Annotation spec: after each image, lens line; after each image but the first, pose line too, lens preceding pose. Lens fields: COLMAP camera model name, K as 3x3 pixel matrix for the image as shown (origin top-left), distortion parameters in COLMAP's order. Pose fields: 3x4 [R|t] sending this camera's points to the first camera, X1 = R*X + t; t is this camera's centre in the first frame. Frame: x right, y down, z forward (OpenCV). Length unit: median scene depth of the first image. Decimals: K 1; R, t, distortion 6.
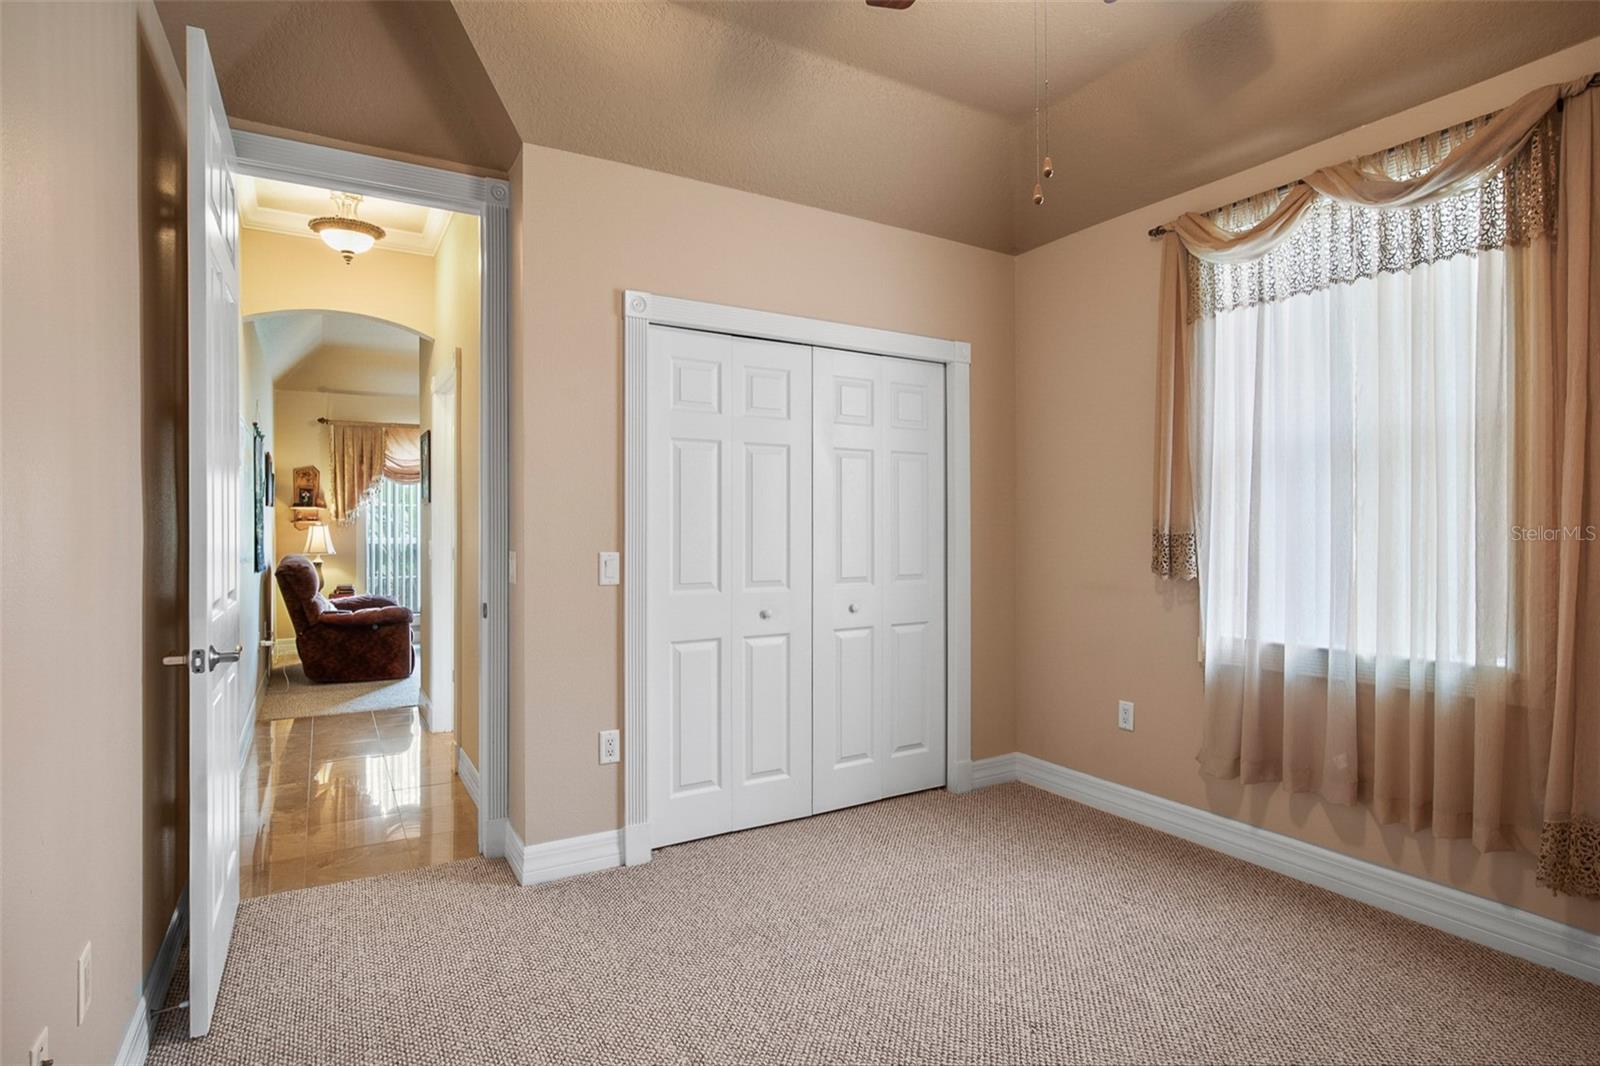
lens RADIAL K [[819.3, 0, 799.8], [0, 819.3, 525.1], [0, 0, 1]] dist [-0.031222, 0.008202]
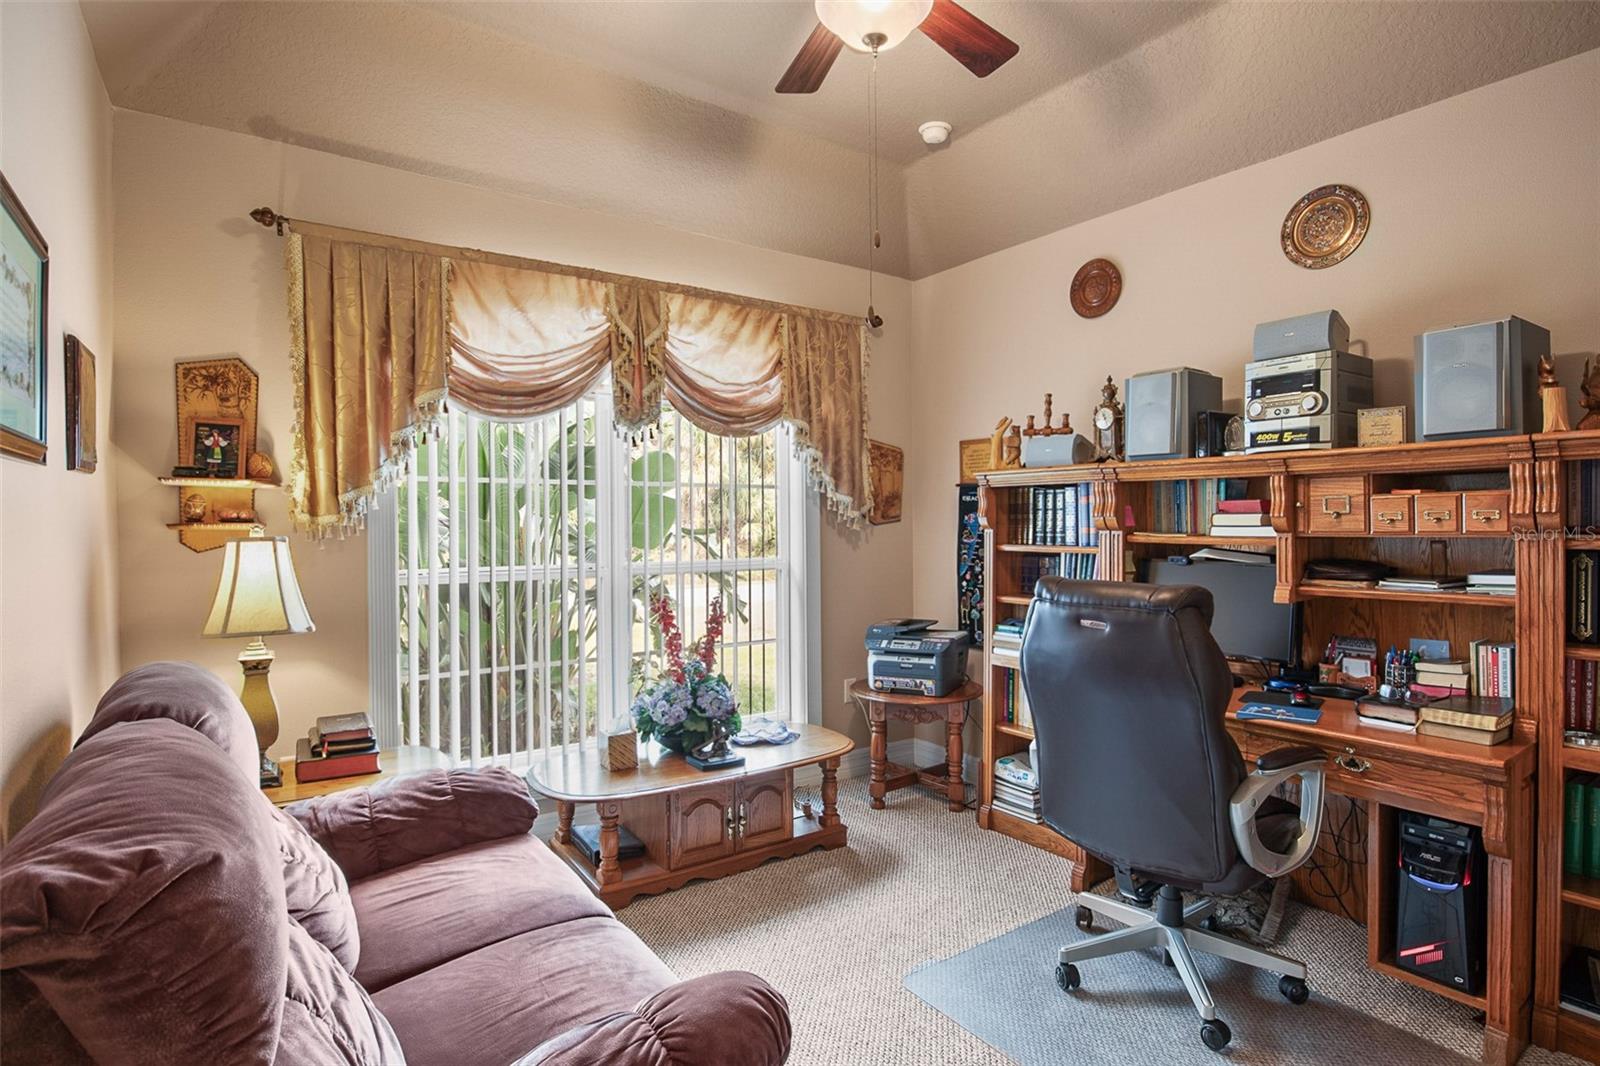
lens RADIAL K [[819.3, 0, 797.9], [0, 819.3, 538.6], [0, 0, 1]] dist [-0.031222, 0.008202]
pose [[0.998511, -0.003417, 0.054448, -0.393222], [0.002928, 0.999955, 0.009059, -0.001197], [-0.054476, -0.008886, 0.998476, 0.662671]]
